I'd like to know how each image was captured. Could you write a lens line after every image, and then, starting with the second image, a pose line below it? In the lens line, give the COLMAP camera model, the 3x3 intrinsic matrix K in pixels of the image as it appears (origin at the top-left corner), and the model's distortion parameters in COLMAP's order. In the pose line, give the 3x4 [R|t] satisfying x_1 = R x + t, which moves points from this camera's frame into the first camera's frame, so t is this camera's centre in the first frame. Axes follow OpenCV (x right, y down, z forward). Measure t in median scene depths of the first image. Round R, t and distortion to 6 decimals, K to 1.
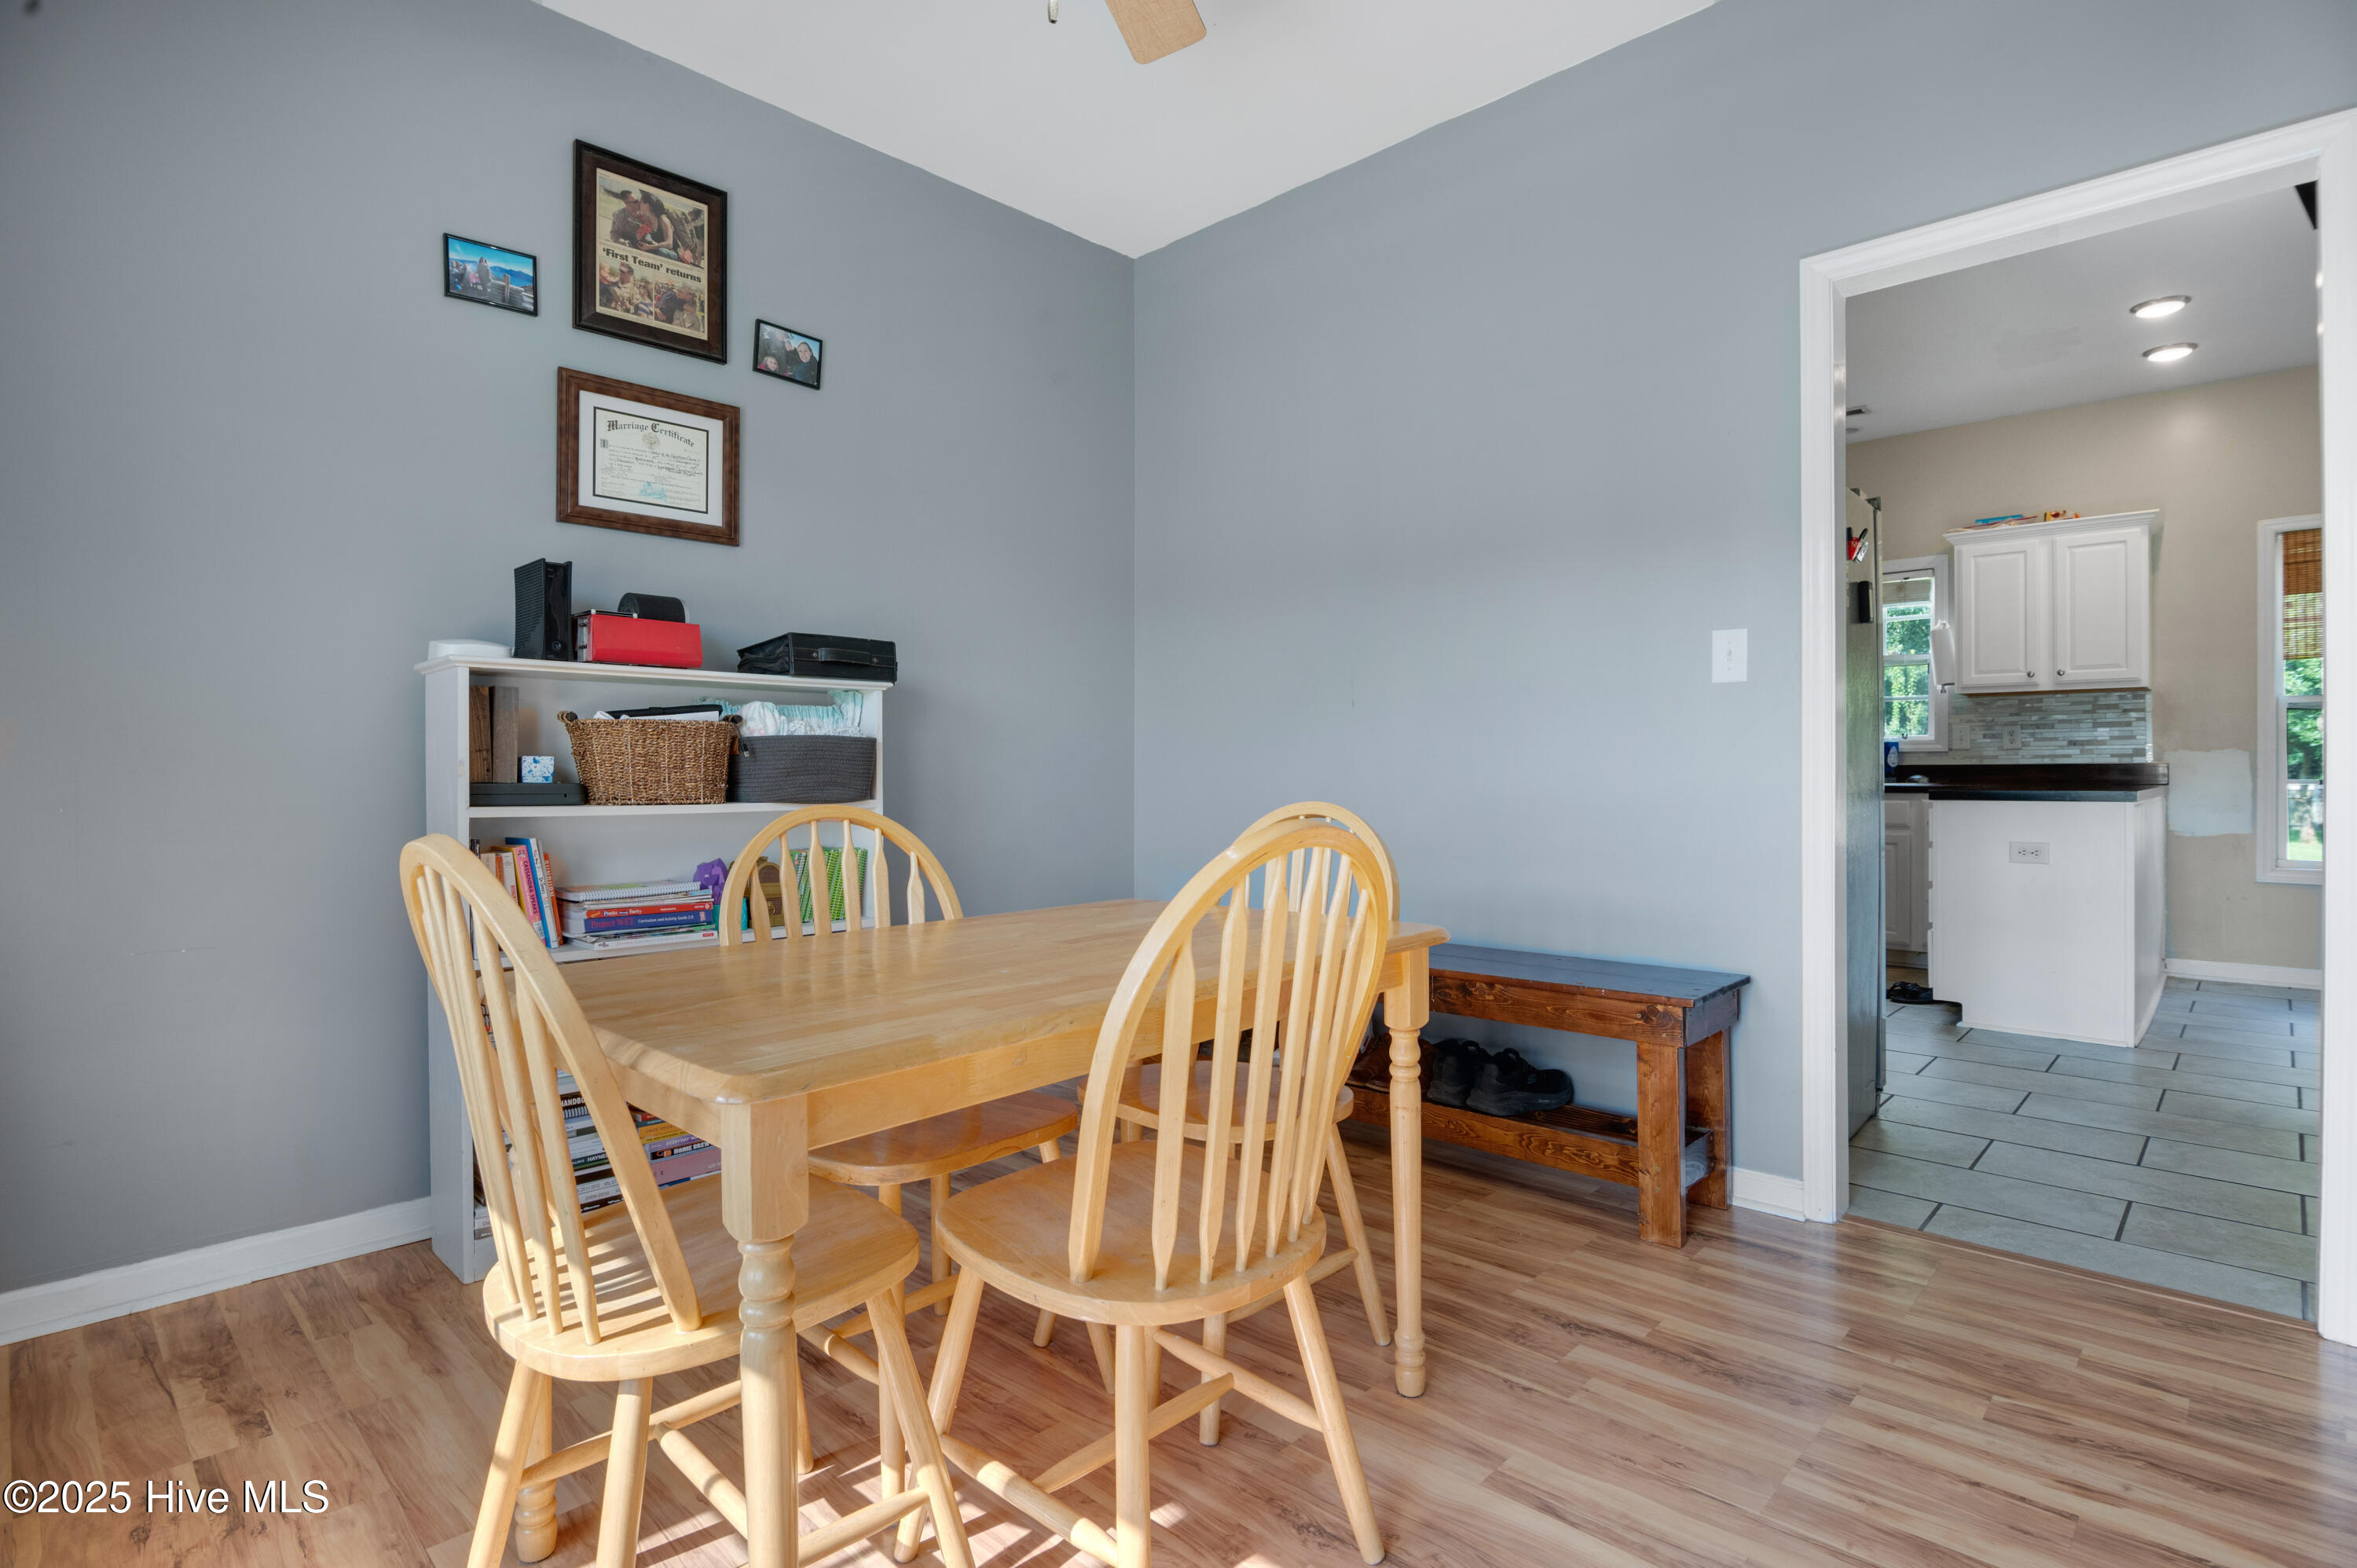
lens RADIAL K [[1161.9, 0, 1178.5], [0, 1161.9, 784.0], [0, 0, 1]] dist [-0.002171, -0.000171]
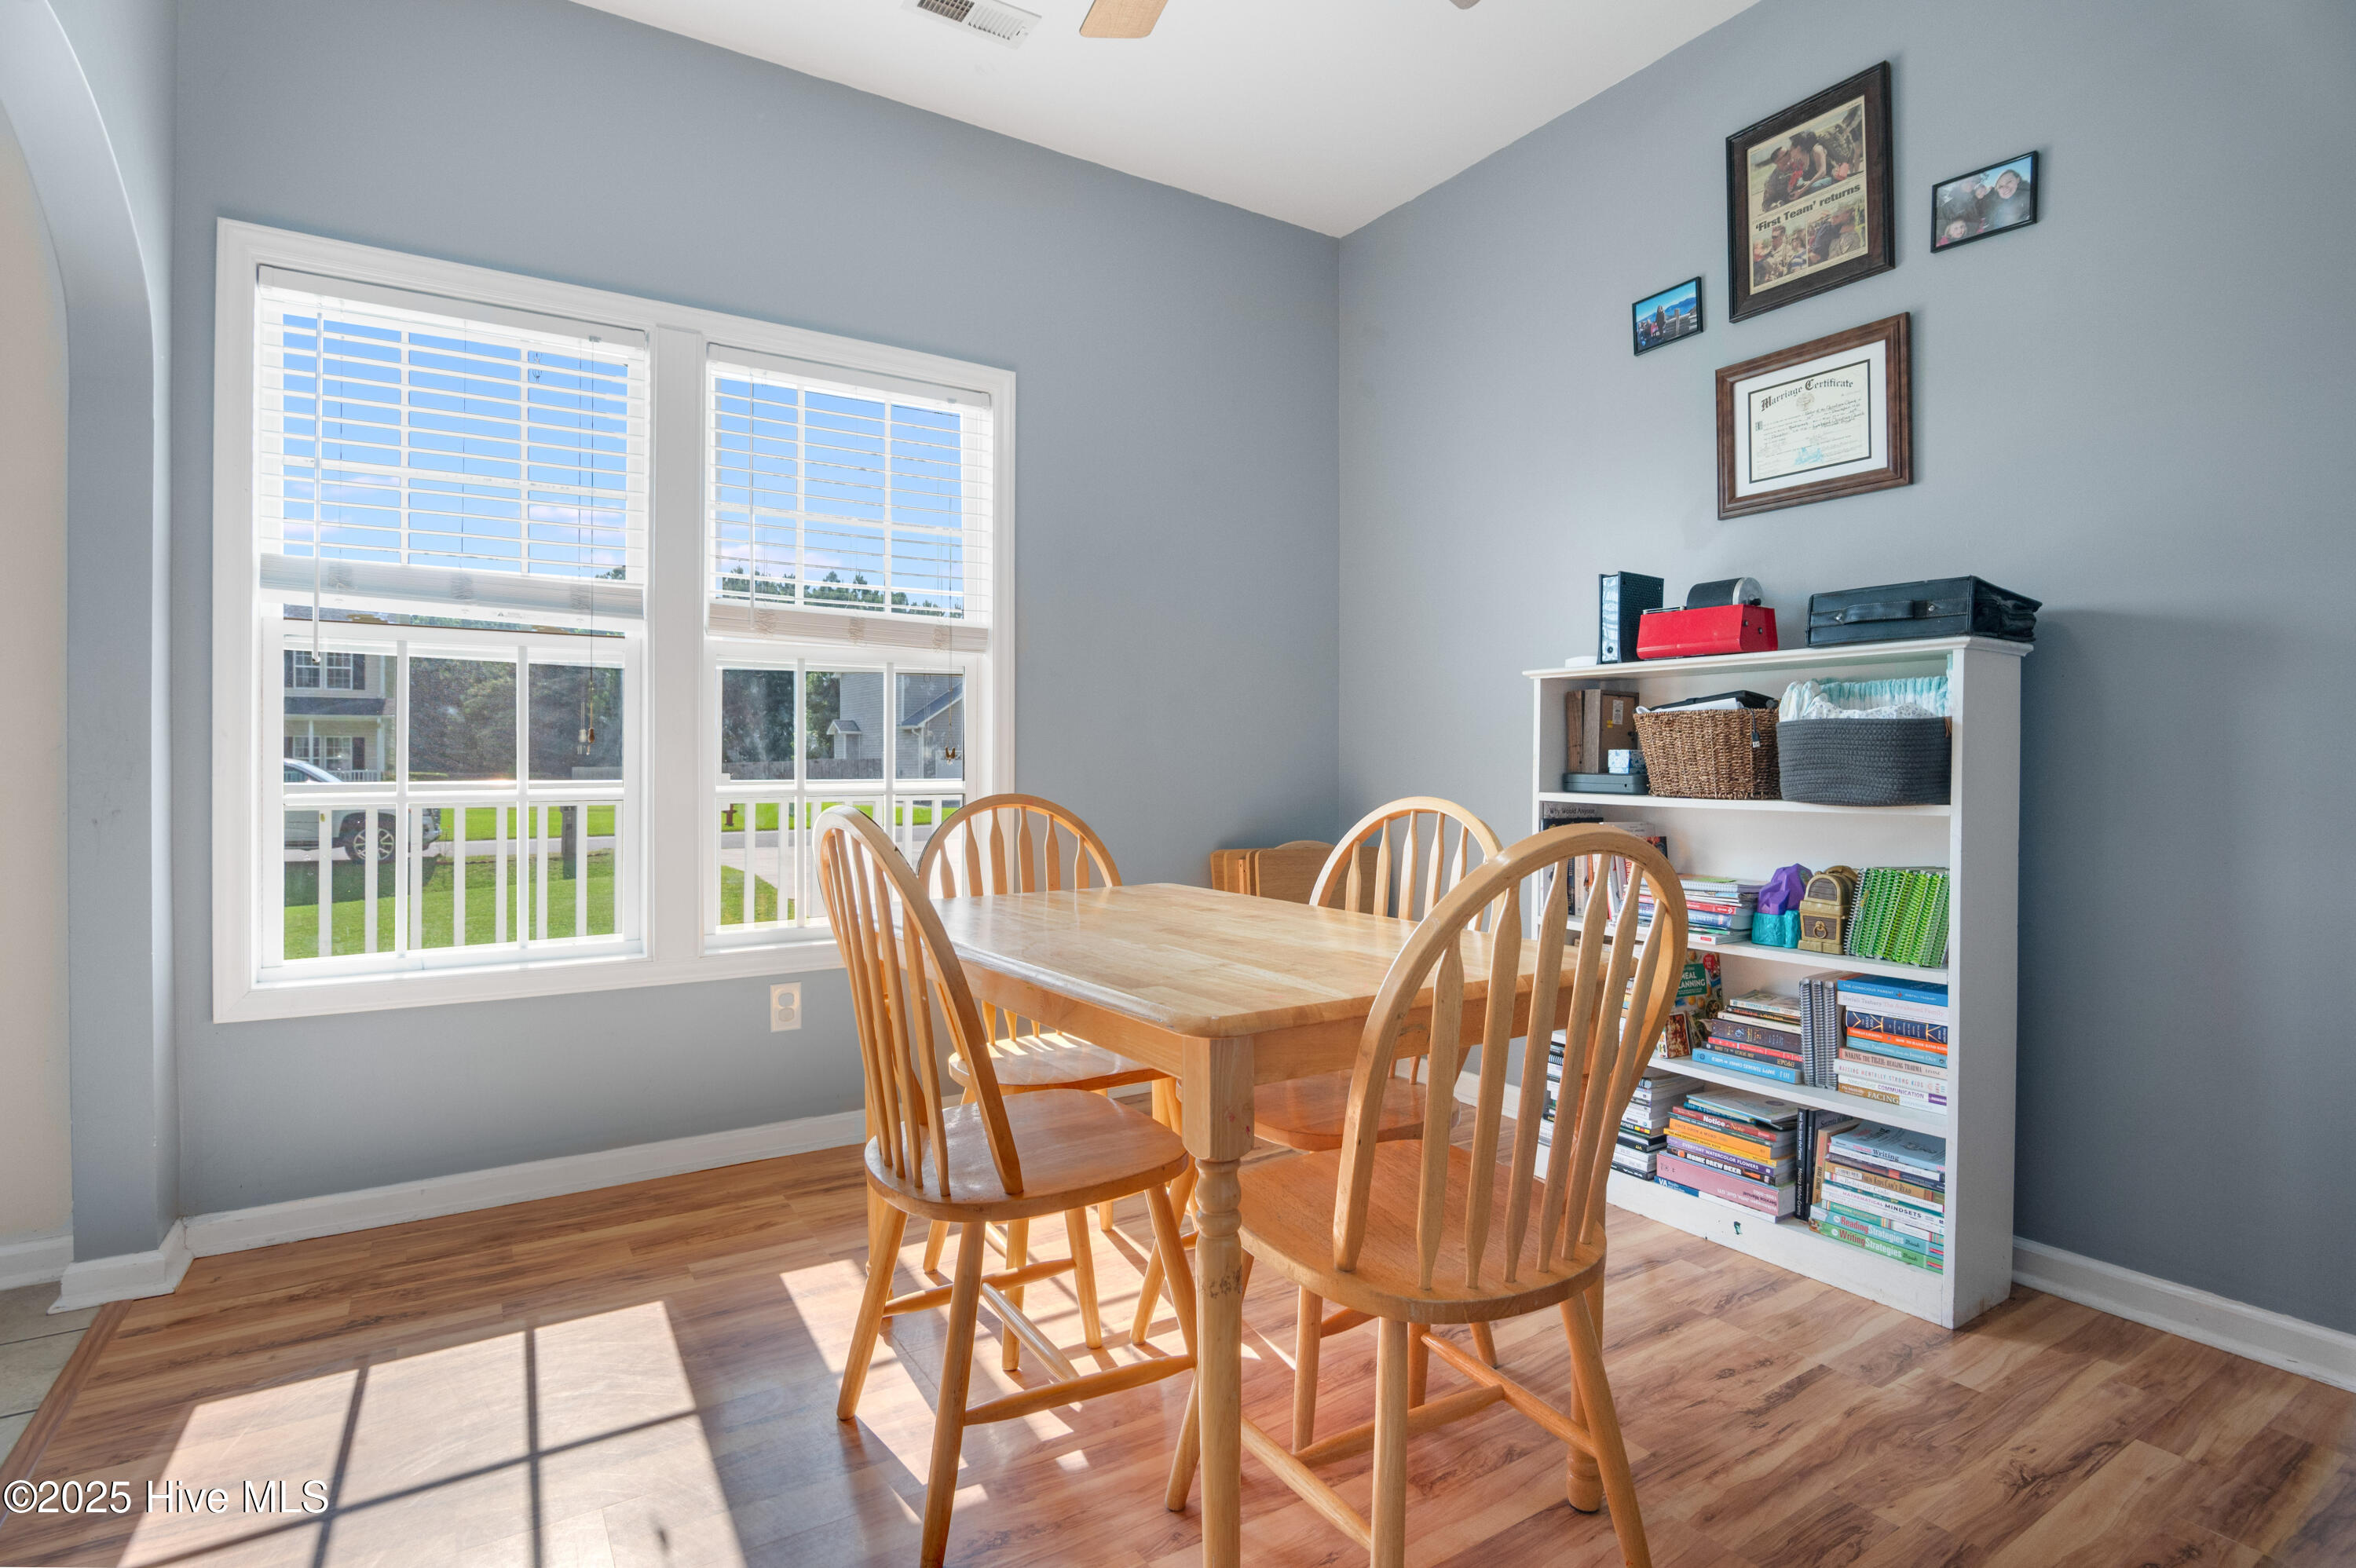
lens RADIAL K [[1176.8, 0, 1178.0], [0, 1176.8, 784.0], [0, 0, 1]] dist [-0.019310, 0.000176]
pose [[-0.232168, 0.020885, -0.972452, 0.569996], [-0.010793, 0.999653, 0.024046, -0.012160], [0.972616, 0.016079, -0.231861, 0.753868]]
